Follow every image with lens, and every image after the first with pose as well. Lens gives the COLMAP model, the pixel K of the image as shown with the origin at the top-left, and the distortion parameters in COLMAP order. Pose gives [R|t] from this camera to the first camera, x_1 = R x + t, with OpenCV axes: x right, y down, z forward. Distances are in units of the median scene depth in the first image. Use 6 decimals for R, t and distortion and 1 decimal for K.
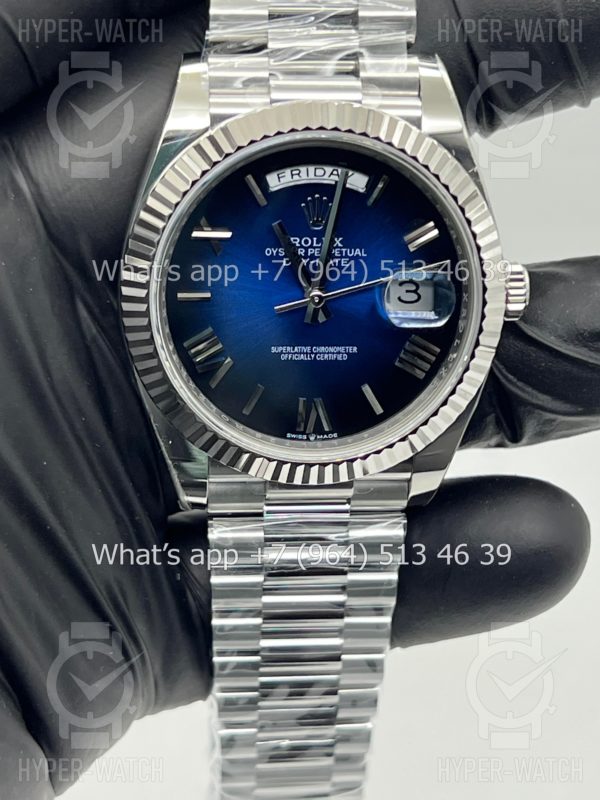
lens RADIAL K [[1903.0, 0, 292.1], [0, 1903.0, 395.3], [0, 0, 1]] dist [0.260481, 0.000000]
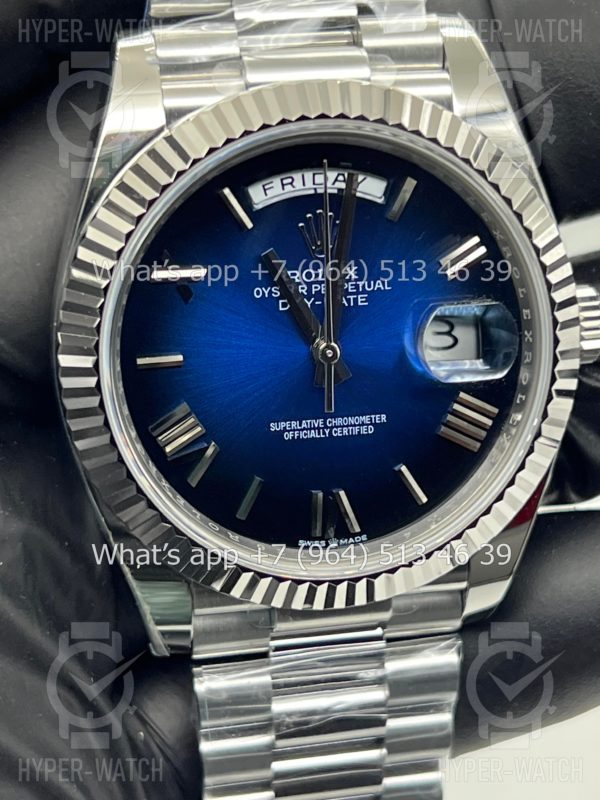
lens RADIAL K [[1903.0, 0, 296.6], [0, 1903.0, 396.2], [0, 0, 1]] dist [0.260481, 0.000000]
pose [[0.994358, -0.074105, 0.075900, -0.055355], [0.076794, 0.996496, -0.033131, -0.010938], [-0.073179, 0.038773, 0.996565, 0.277733]]
